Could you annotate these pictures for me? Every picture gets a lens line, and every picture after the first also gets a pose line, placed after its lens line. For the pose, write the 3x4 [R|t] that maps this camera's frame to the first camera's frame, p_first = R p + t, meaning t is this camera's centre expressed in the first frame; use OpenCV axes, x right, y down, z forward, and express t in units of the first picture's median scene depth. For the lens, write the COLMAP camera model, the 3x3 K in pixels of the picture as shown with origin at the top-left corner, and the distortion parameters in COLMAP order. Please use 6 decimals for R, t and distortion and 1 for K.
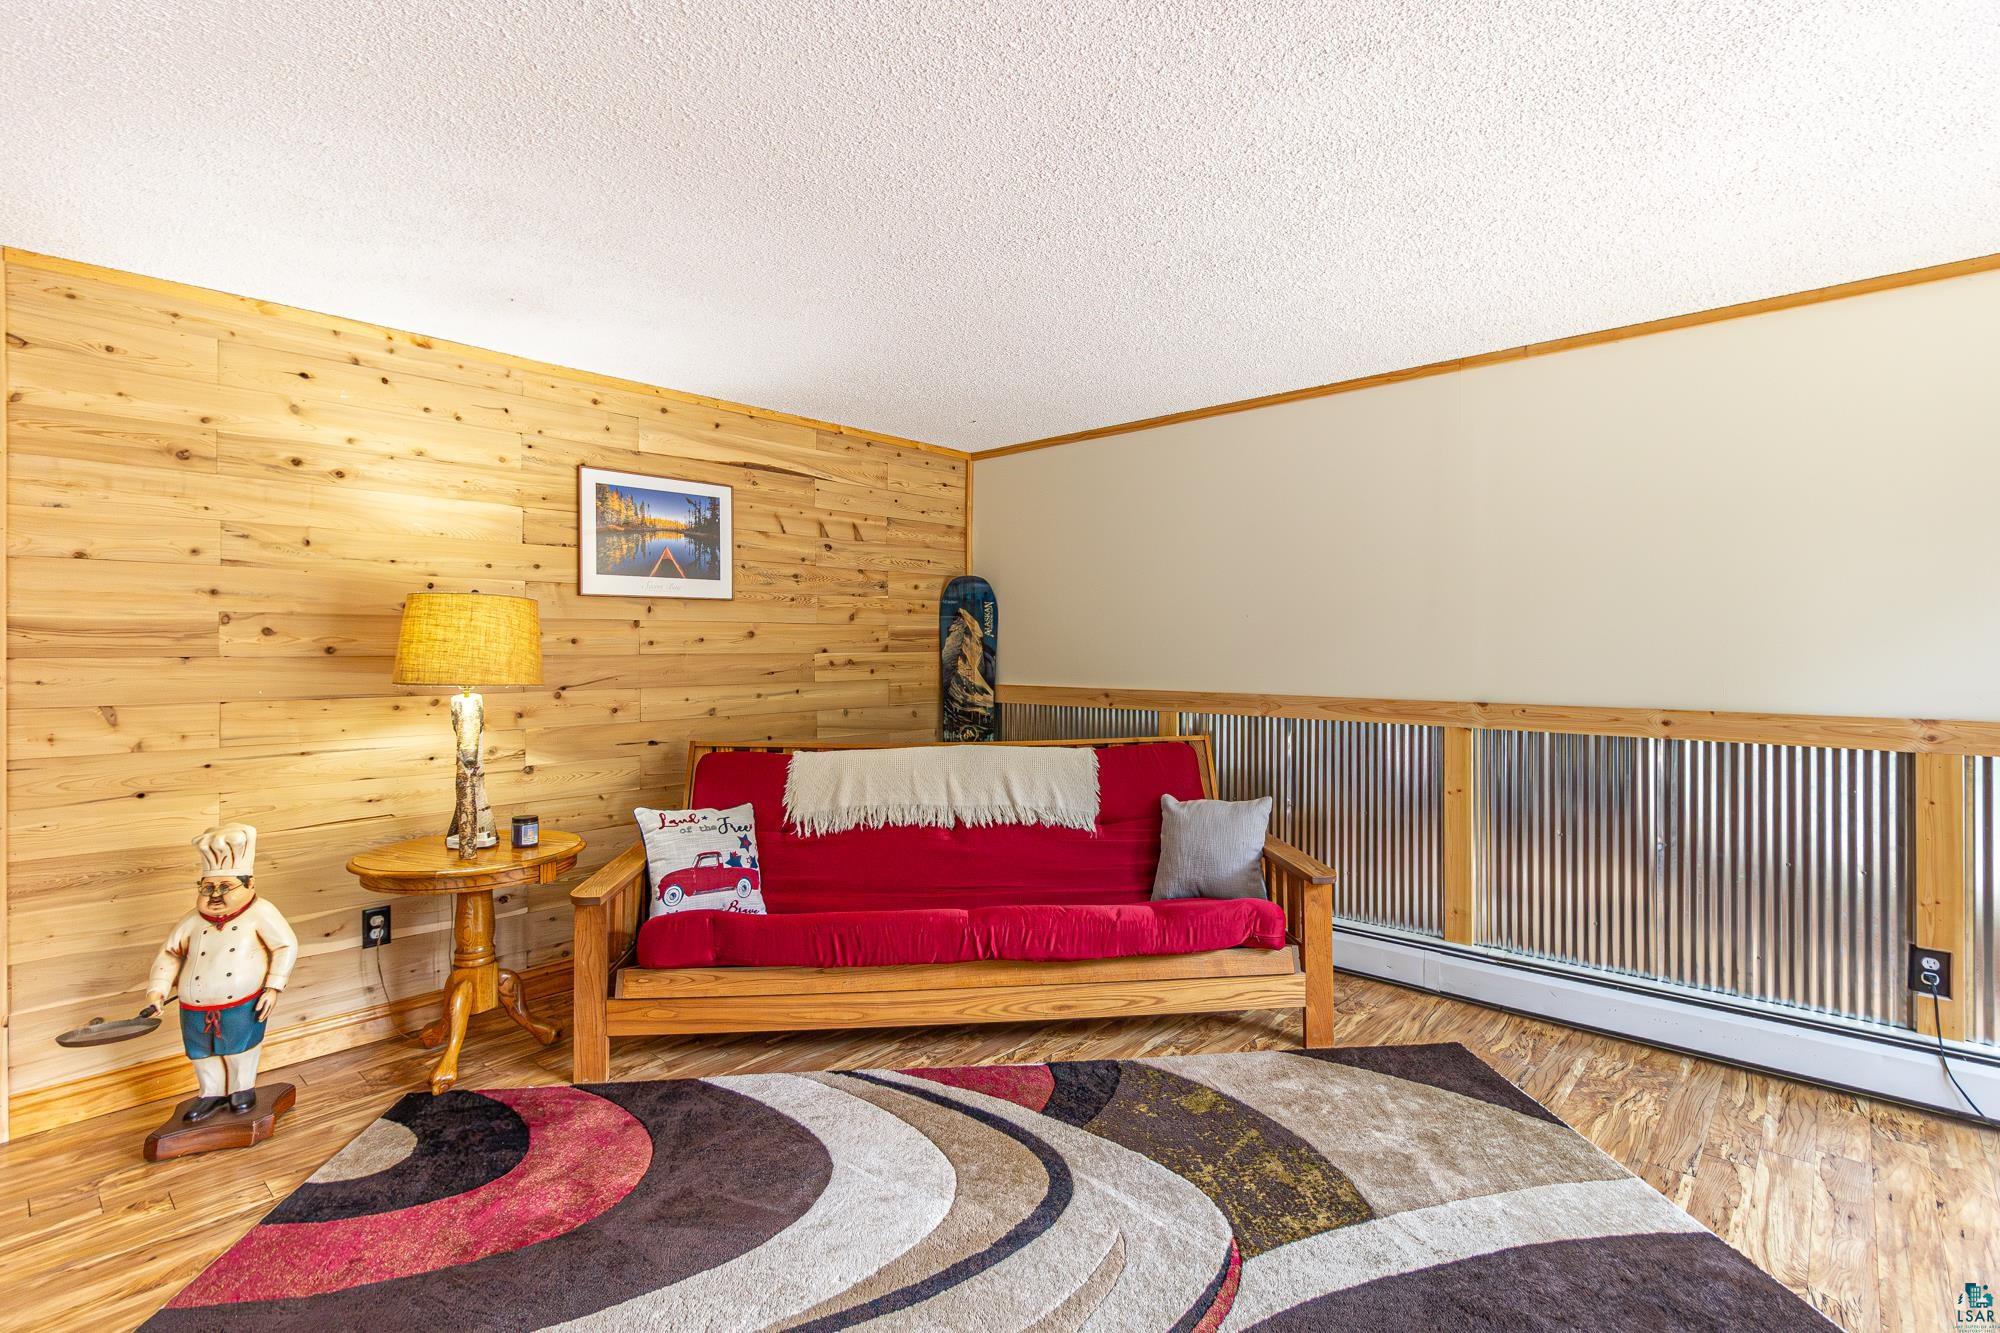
lens RADIAL K [[936.6, 0, 1002.5], [0, 936.6, 644.8], [0, 0, 1]] dist [-0.001096, -0.000137]
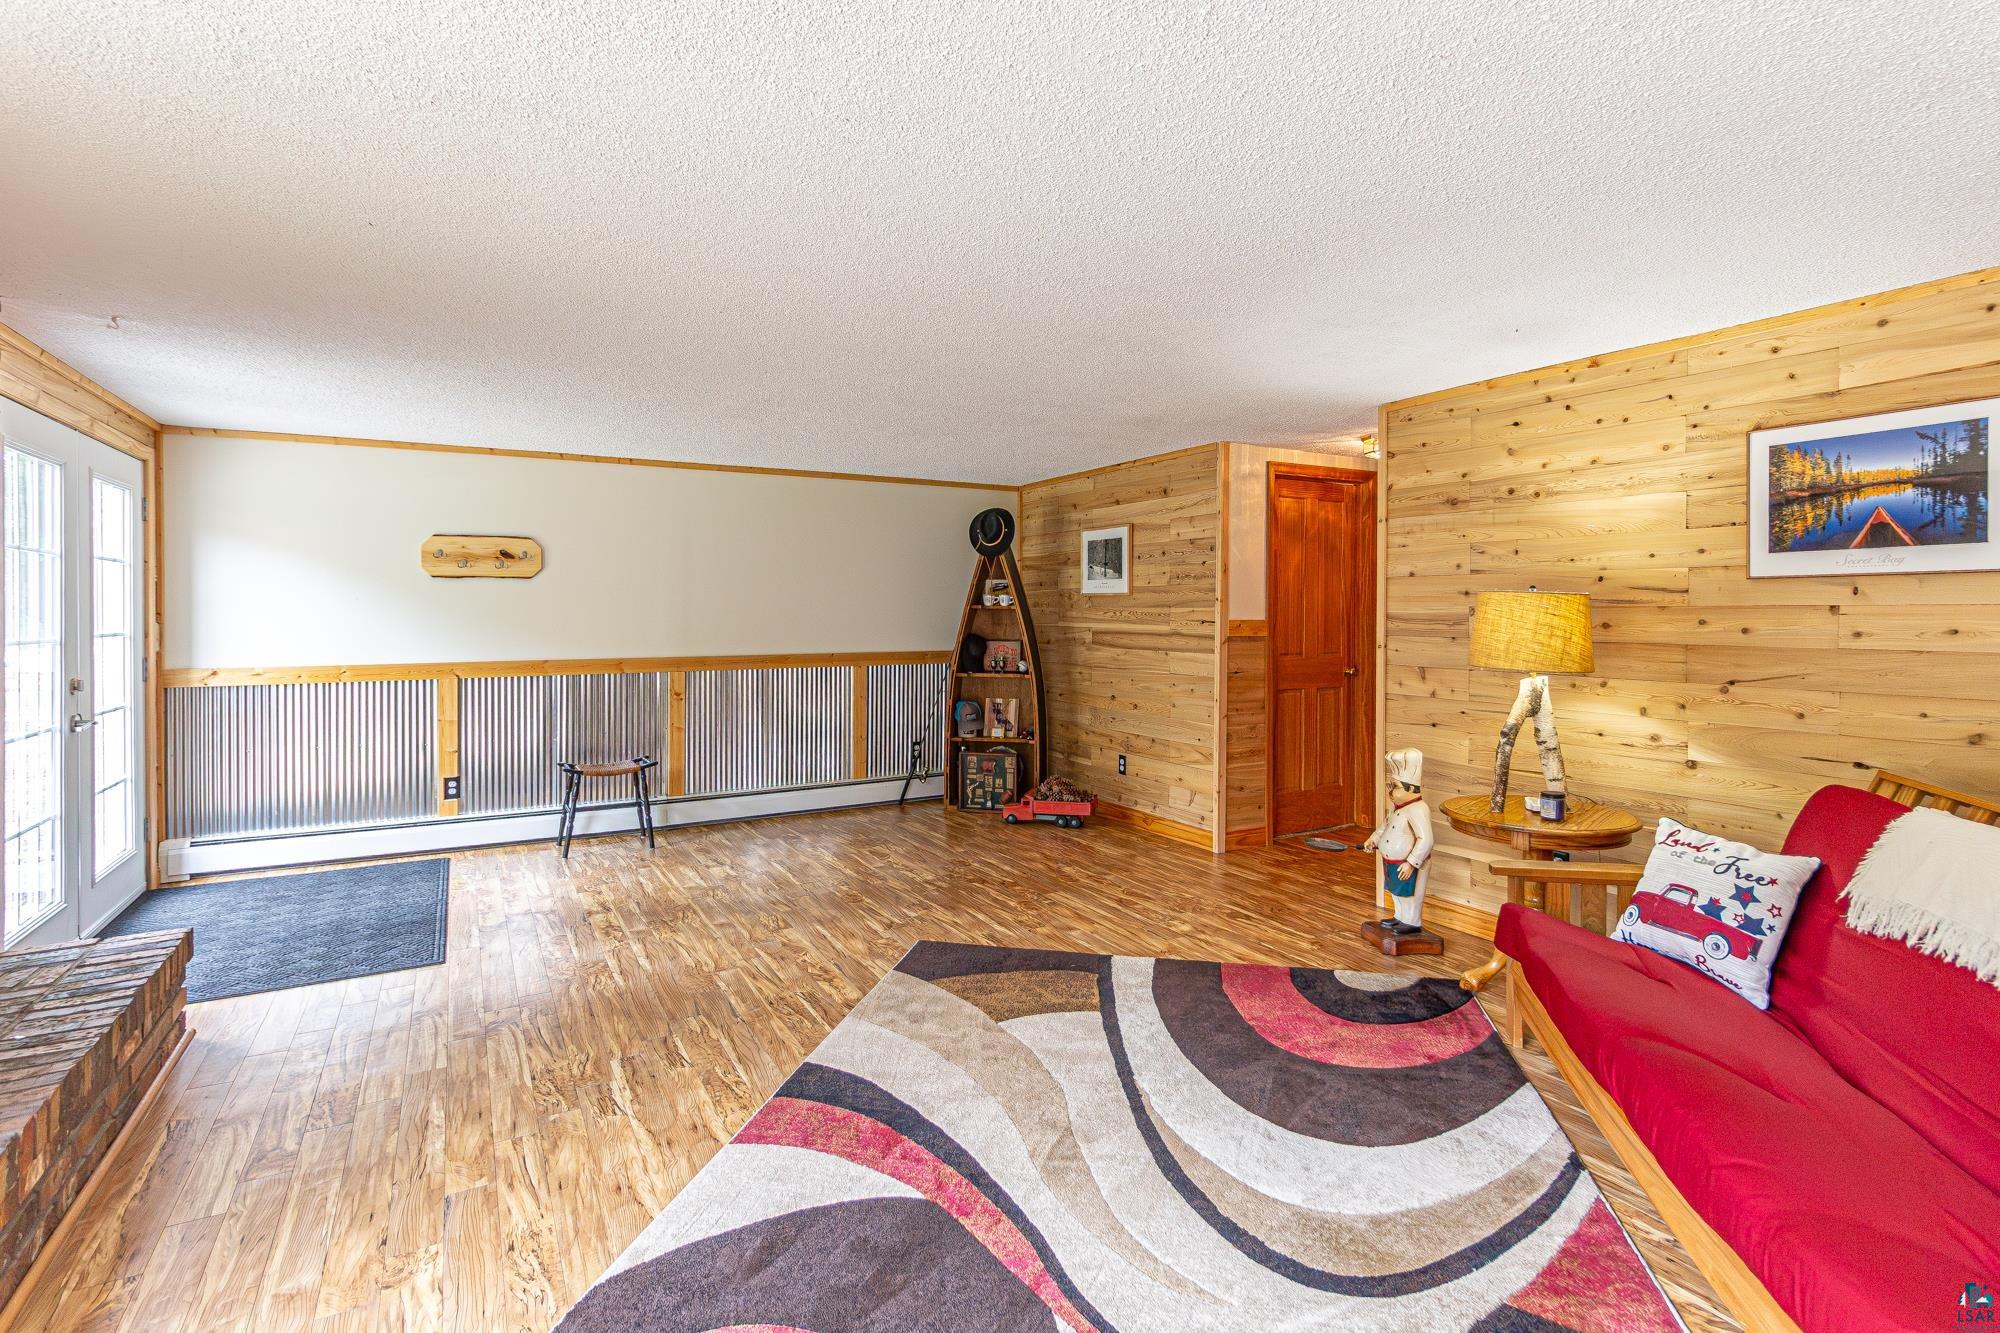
lens RADIAL K [[963.7, 0, 1042.9], [0, 963.7, 620.4], [0, 0, 1]] dist [-0.000599, -0.000011]
pose [[-0.279017, 0.009928, -0.960235, 0.743326], [0.000290, 0.999947, 0.010254, -0.028632], [0.960286, 0.002583, -0.279005, 0.757620]]
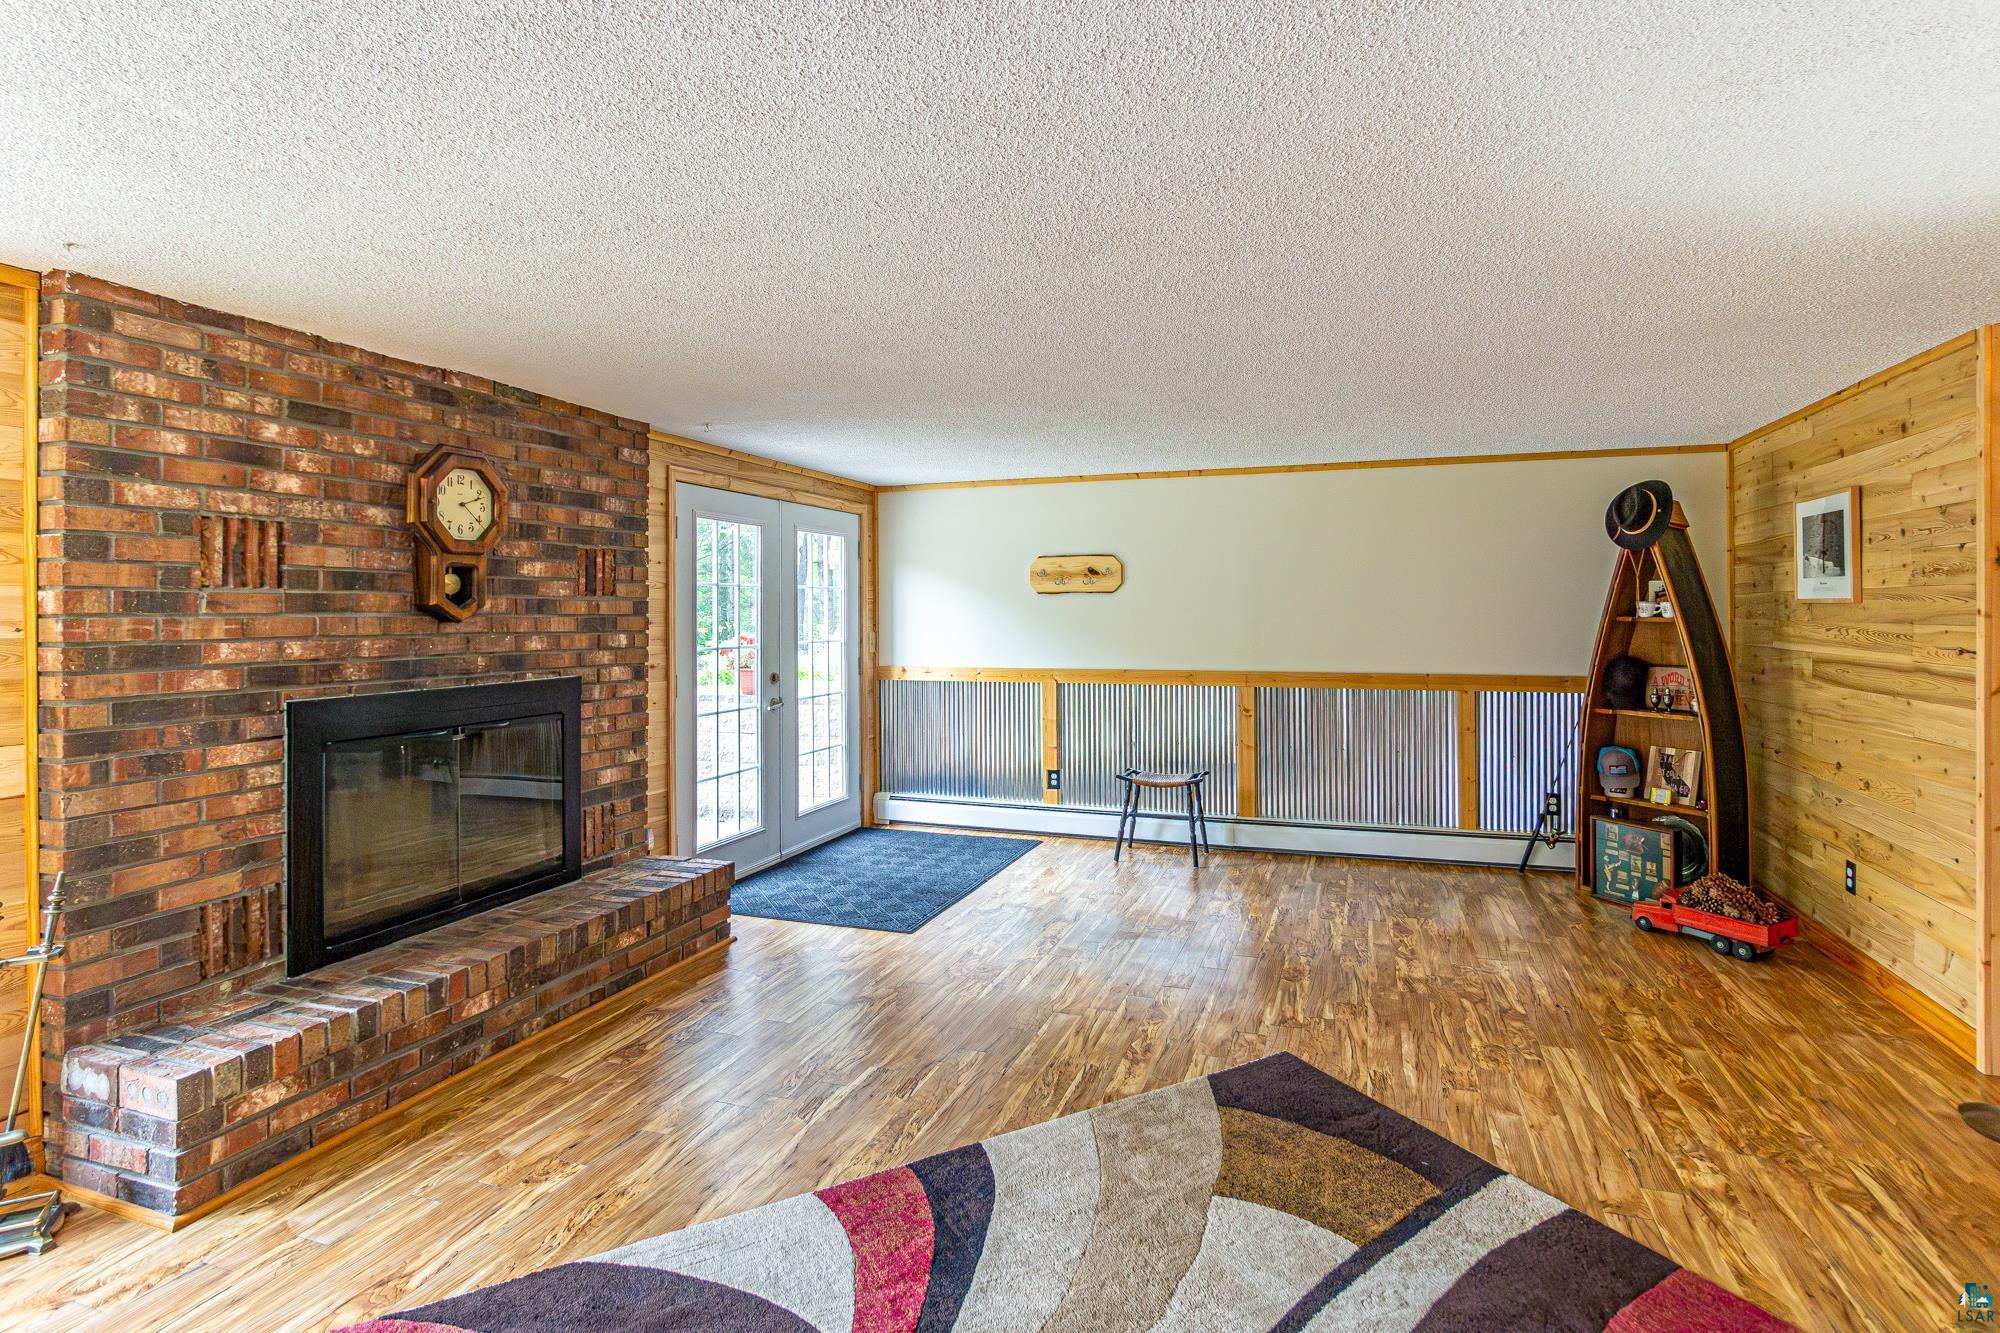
lens RADIAL K [[988.7, 0, 1049.1], [0, 988.7, 607.0], [0, 0, 1]] dist [-0.005045, -0.000529]
pose [[-0.906781, 0.000688, -0.421602, 0.186724], [0.002715, 0.999987, -0.004208, -0.054329], [0.421594, -0.004960, -0.906771, 1.104830]]
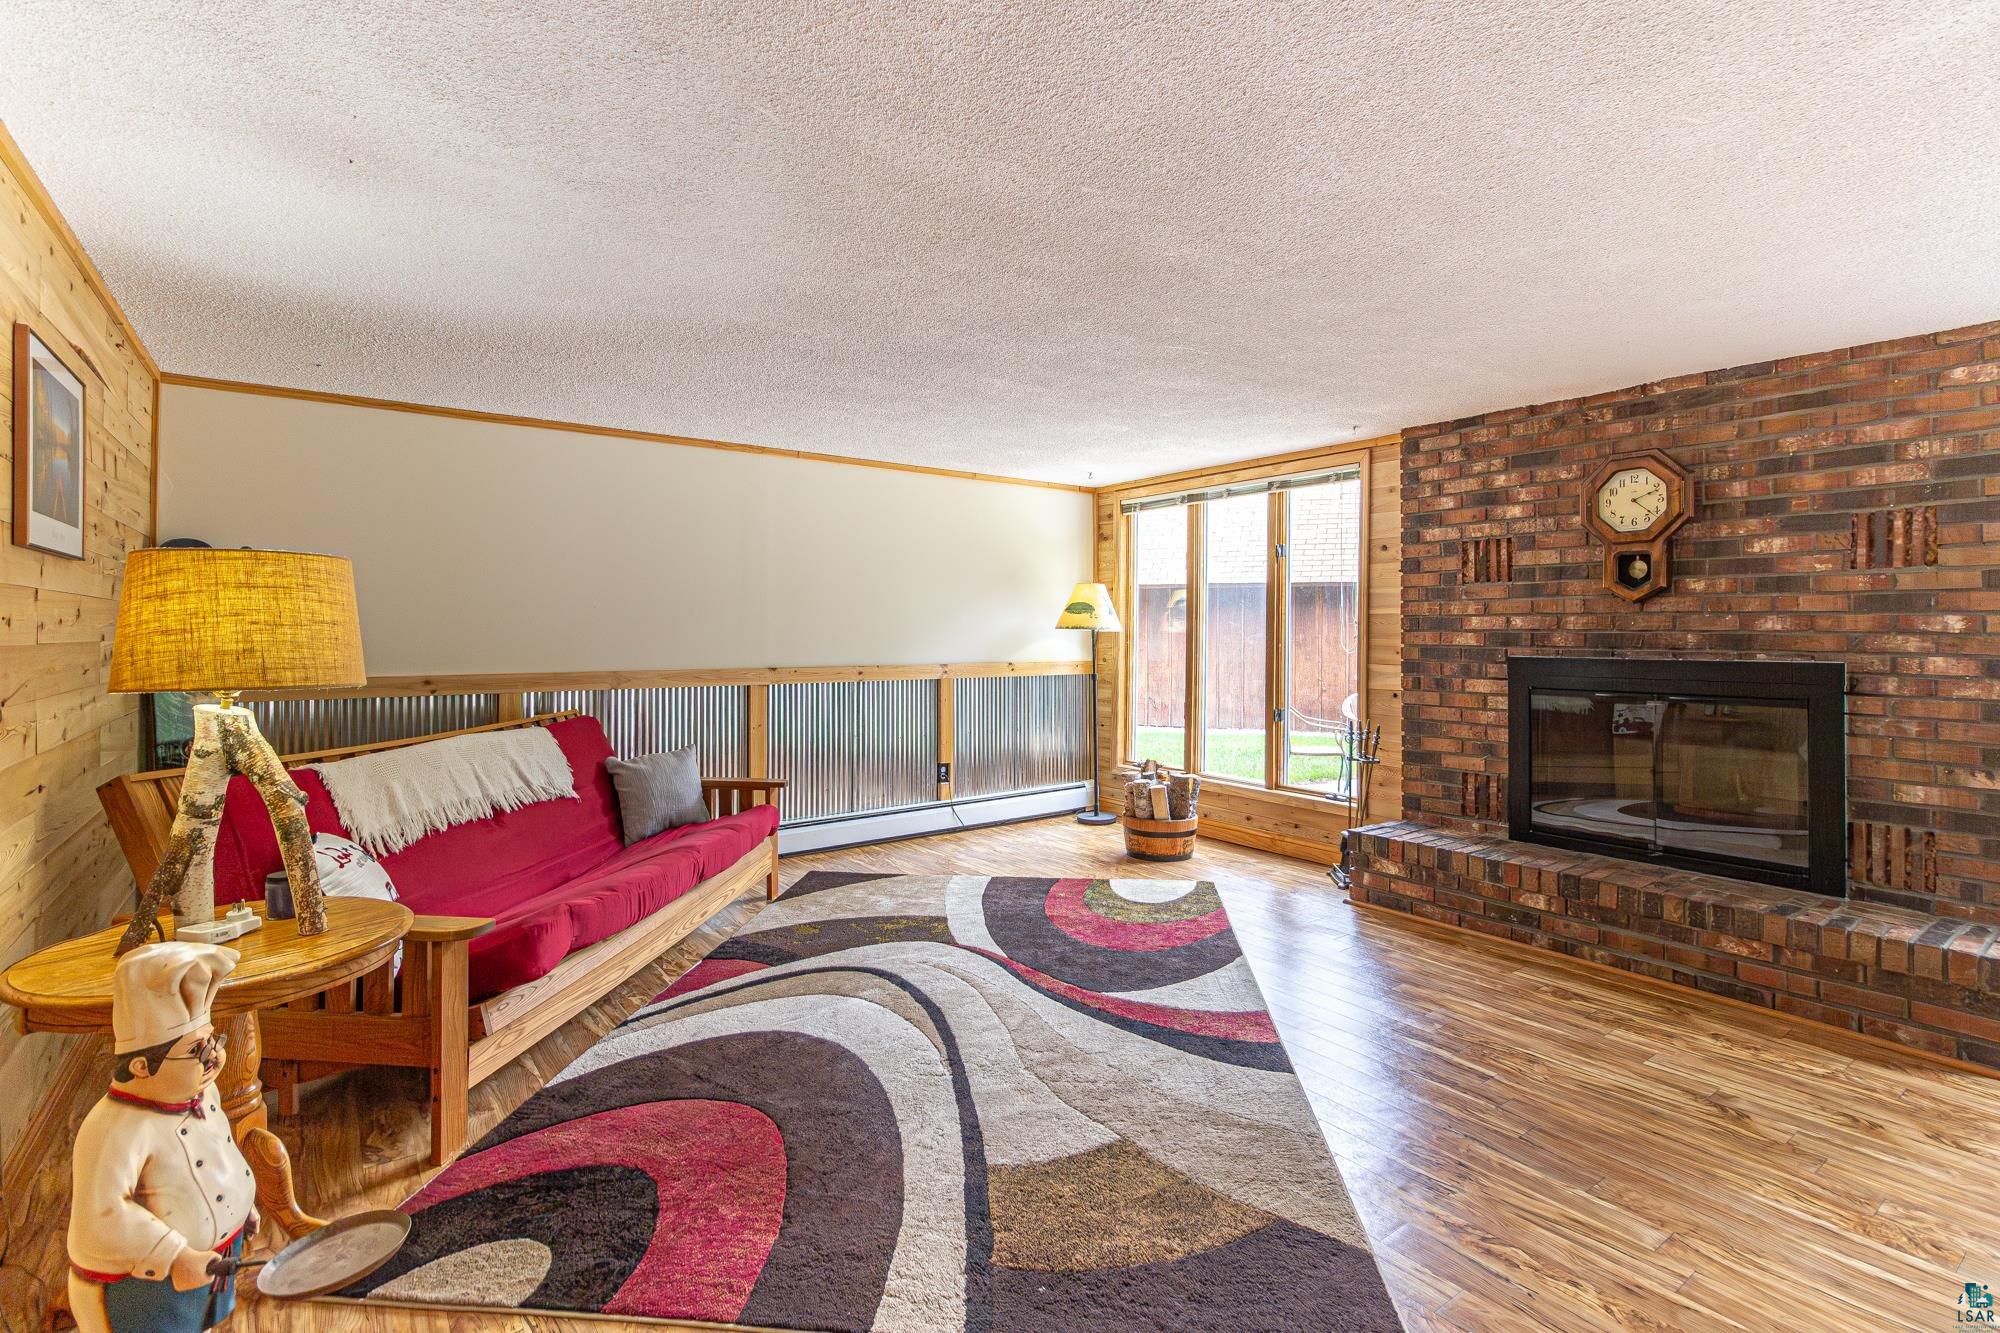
lens RADIAL K [[950.0, 0, 996.2], [0, 950.0, 629.7], [0, 0, 1]] dist [-0.000715, 0.000059]
pose [[0.206443, 0.003343, 0.978453, -1.125126], [-0.002797, 0.999992, -0.002827, 0.001034], [-0.978455, -0.002153, 0.206451, 0.340272]]
